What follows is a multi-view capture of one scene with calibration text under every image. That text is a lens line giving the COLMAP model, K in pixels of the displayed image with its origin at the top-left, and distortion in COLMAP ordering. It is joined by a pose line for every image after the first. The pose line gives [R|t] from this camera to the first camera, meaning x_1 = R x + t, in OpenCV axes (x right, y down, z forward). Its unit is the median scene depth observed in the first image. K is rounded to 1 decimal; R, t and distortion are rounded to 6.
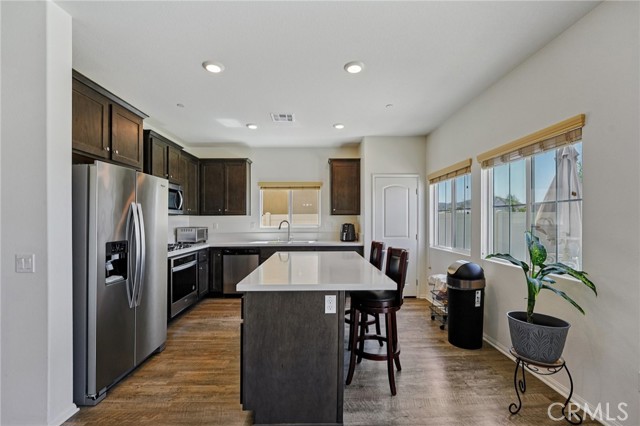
lens RADIAL K [[268.7, 0, 322.1], [0, 268.7, 219.5], [0, 0, 1]] dist [0.001101, 0.000435]
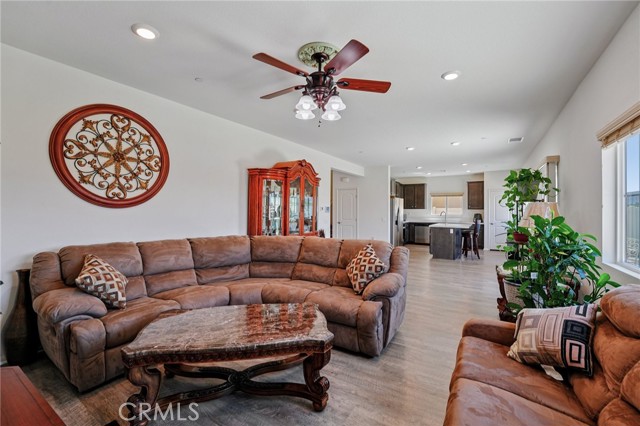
lens RADIAL K [[268.7, 0, 316.3], [0, 268.7, 209.1], [0, 0, 1]] dist [0.001101, 0.000435]
pose [[0.821170, 0.006391, -0.570648, 0.257985], [-0.011791, 0.999914, -0.005769, 0.009502], [0.570562, 0.011466, 0.821174, -1.367896]]
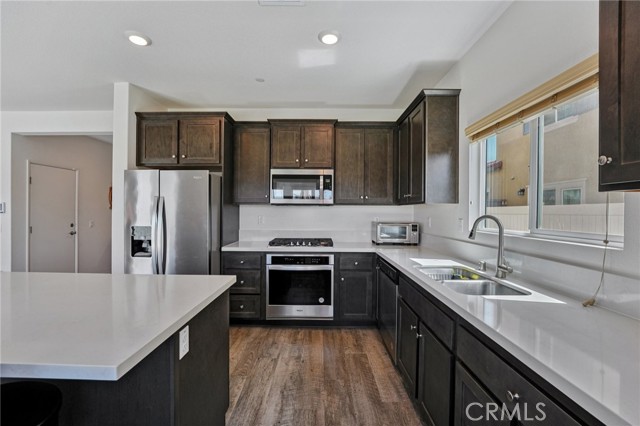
lens RADIAL K [[268.7, 0, 318.5], [0, 268.7, 209.6], [0, 0, 1]] dist [0.001101, 0.000435]
pose [[-0.026802, -0.001871, -0.999639, 0.230777], [-0.003868, 0.999991, -0.001768, -0.001660], [0.999633, 0.003819, -0.026809, 0.819257]]
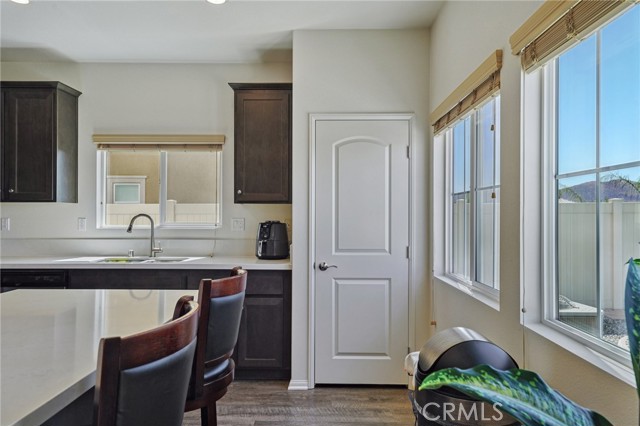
lens RADIAL K [[428.4, 0, 318.4], [0, 428.4, 209.2], [0, 0, 1]] dist [0.029943, -0.001727]
pose [[0.999464, 0.009173, -0.031436, 0.206033], [-0.009573, 0.999875, -0.012604, 0.002439], [0.031316, 0.012898, 0.999426, 0.253328]]
